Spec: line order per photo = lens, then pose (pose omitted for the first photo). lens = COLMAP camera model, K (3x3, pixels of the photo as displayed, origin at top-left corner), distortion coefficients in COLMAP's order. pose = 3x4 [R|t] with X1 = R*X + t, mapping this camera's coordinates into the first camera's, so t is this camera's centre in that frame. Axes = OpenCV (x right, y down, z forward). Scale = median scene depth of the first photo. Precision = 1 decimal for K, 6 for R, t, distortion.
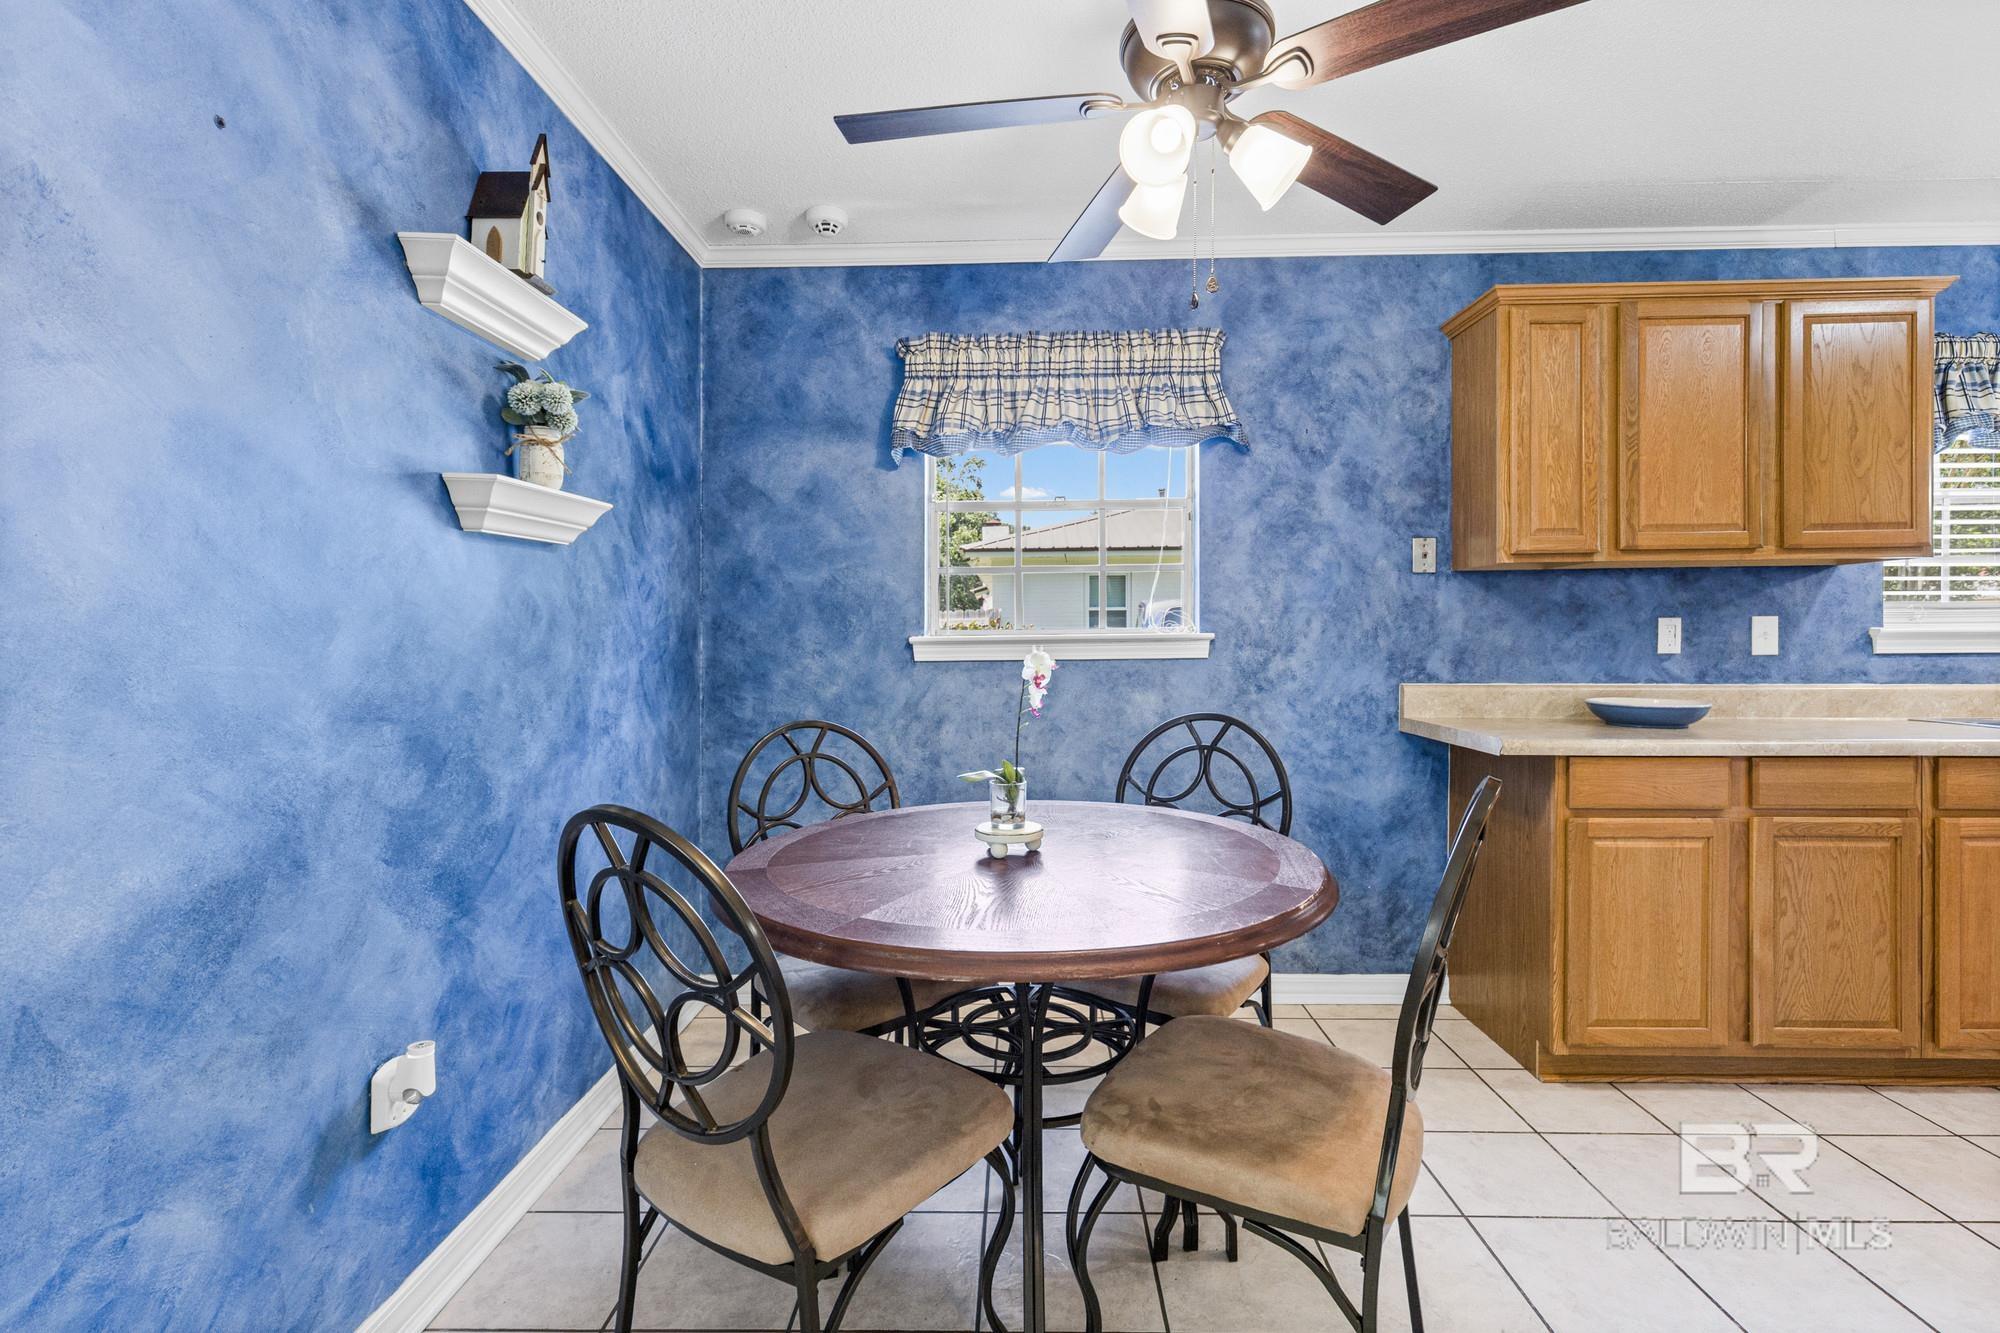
lens RADIAL K [[918.0, 0, 1003.4], [0, 918.0, 632.1], [0, 0, 1]] dist [0.001393, 0.000306]
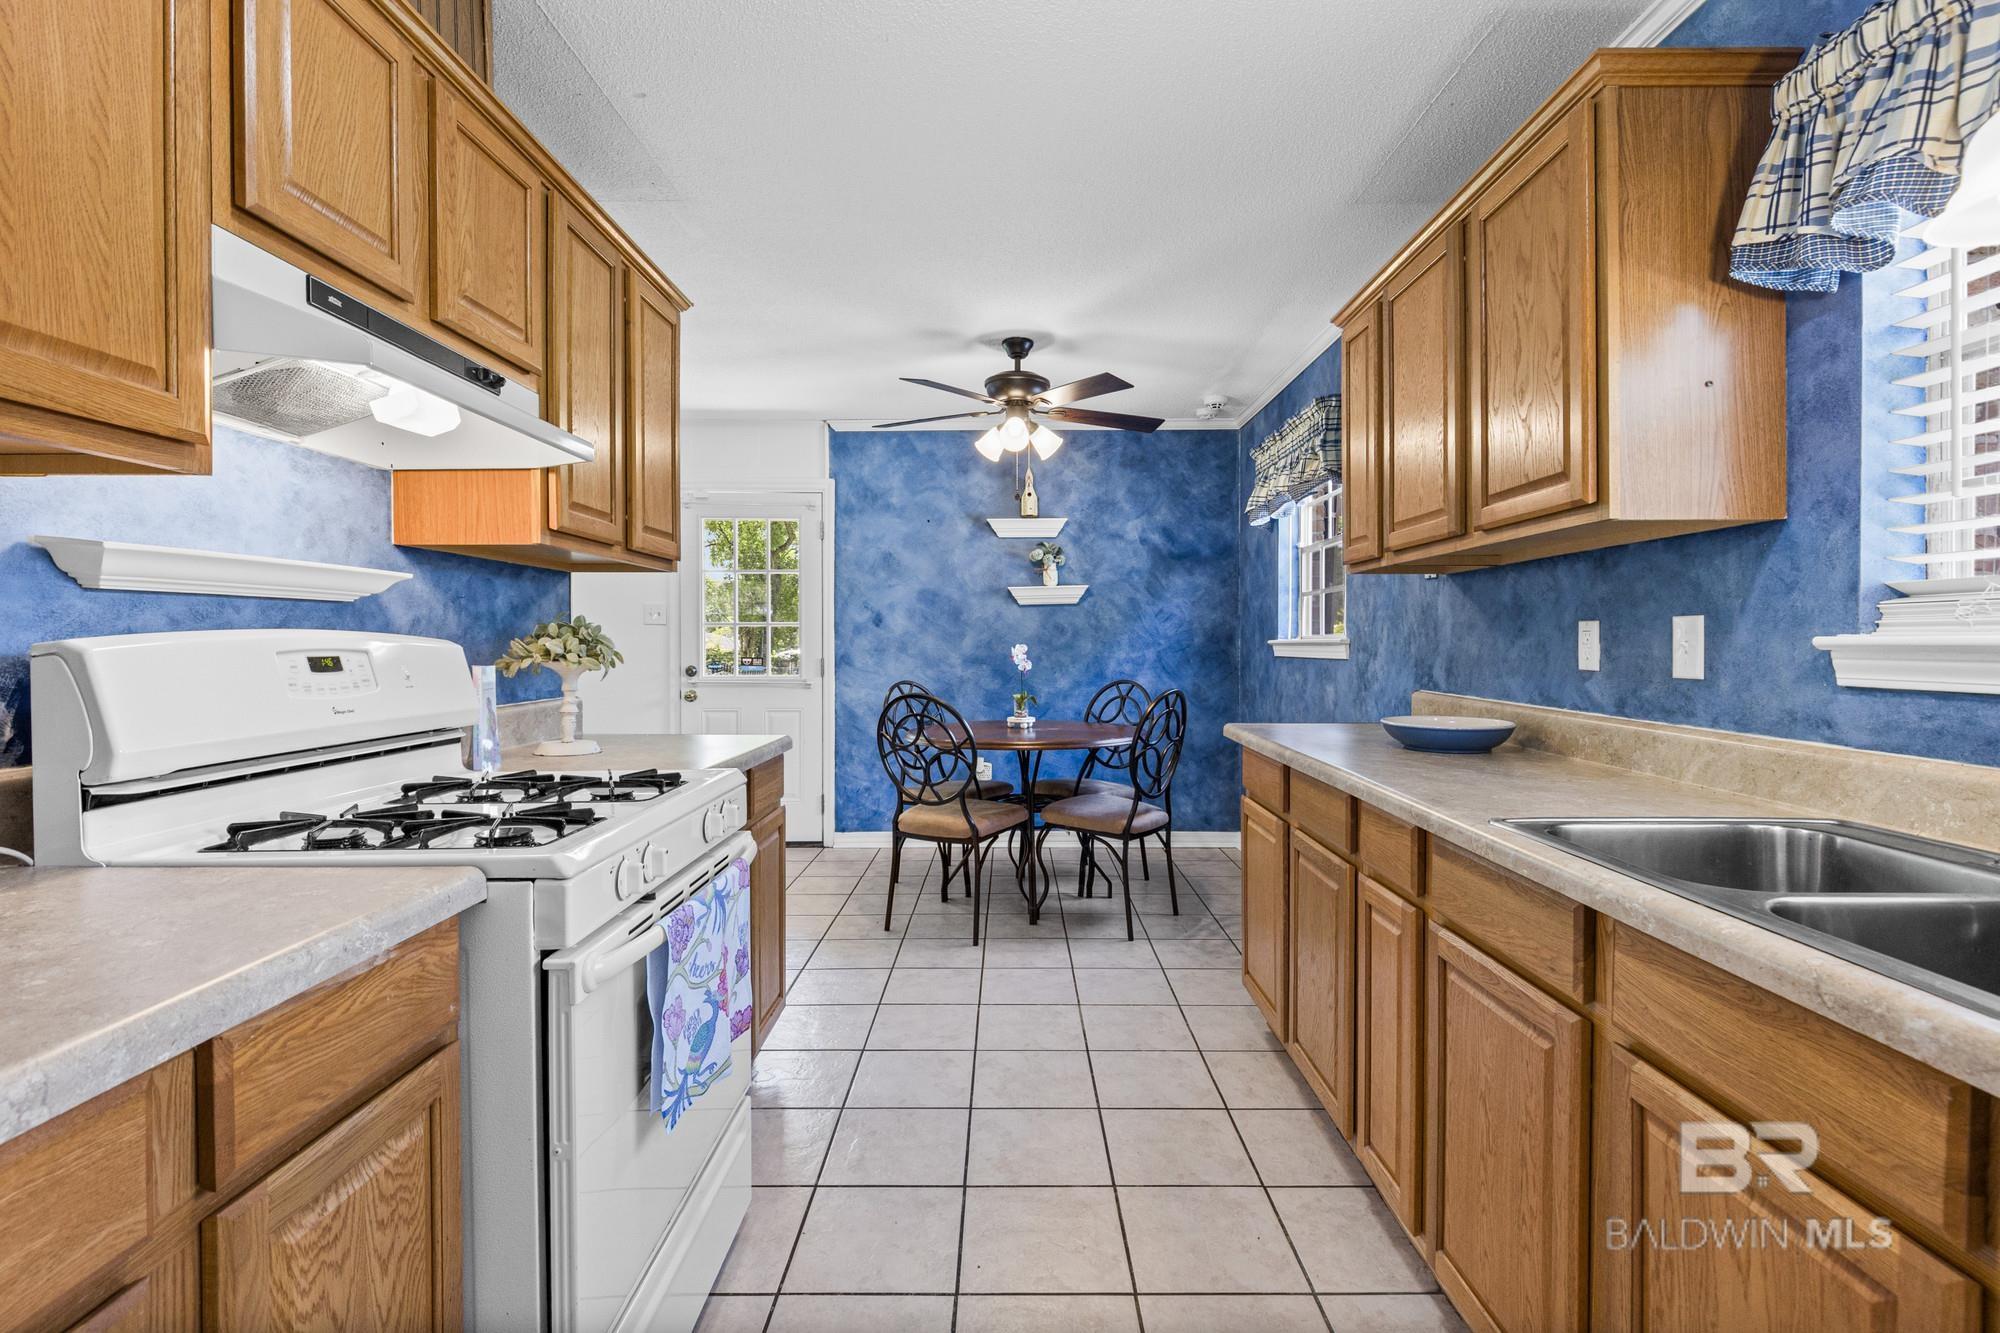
lens RADIAL K [[896.1, 0, 1000.0], [0, 896.1, 666.5], [0, 0, 1]] dist [-0.000637, 0.000004]
pose [[0.017214, 0.035762, -0.999212, 1.411853], [0.004754, 0.999346, 0.035849, -0.007169], [0.999841, -0.005367, 0.017032, 0.524647]]
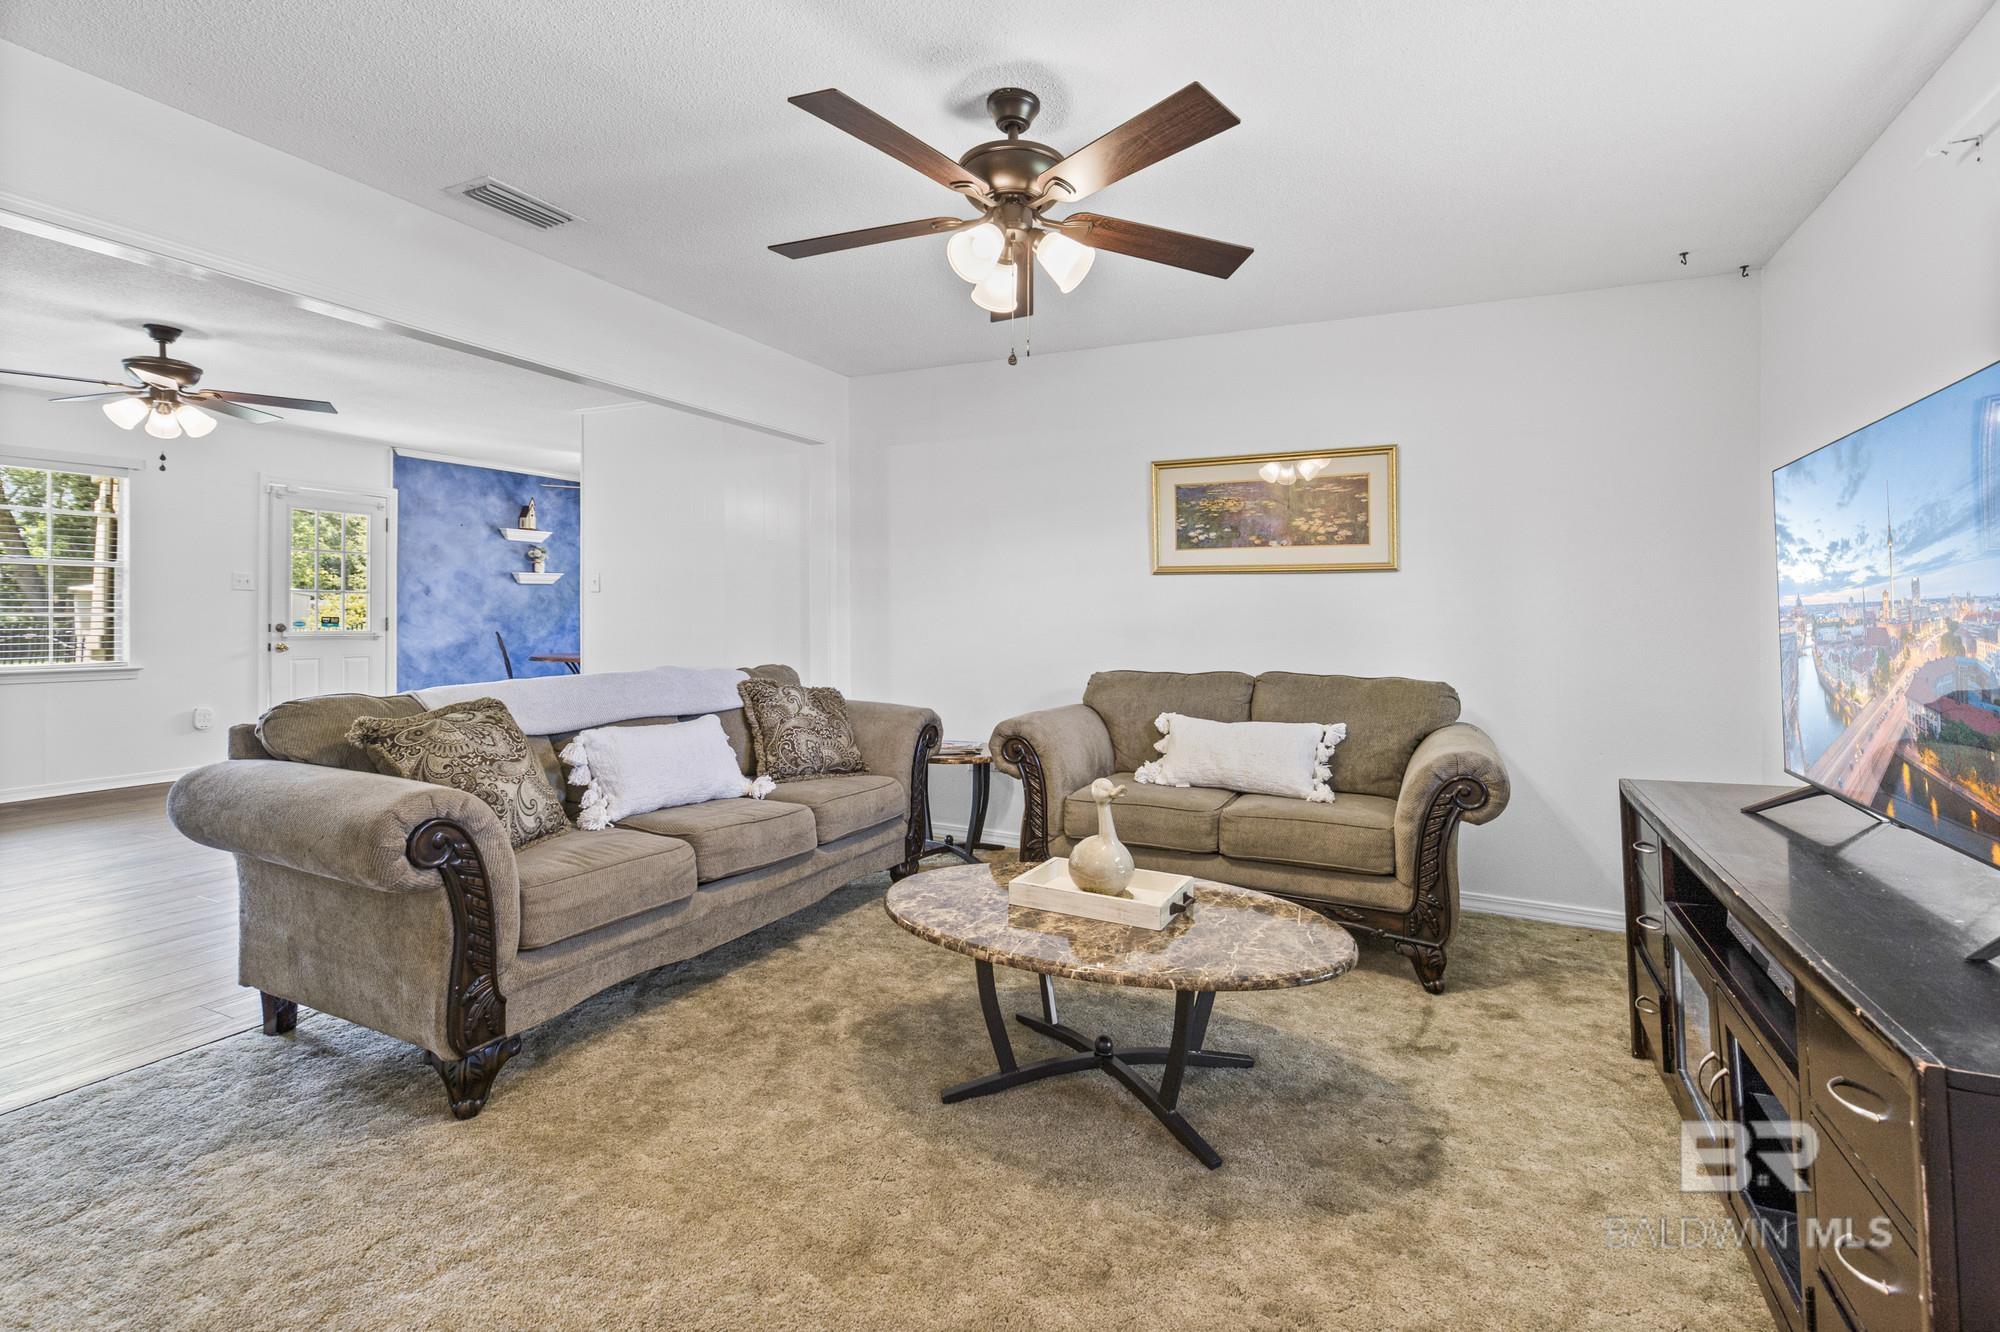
lens RADIAL K [[918.0, 0, 1003.4], [0, 918.0, 631.6], [0, 0, 1]] dist [0.001393, 0.000306]
pose [[0.906636, 0.025697, -0.421131, 2.207797], [-0.015180, 0.999484, 0.028307, -0.019361], [0.421641, -0.019271, 0.906558, -1.347866]]
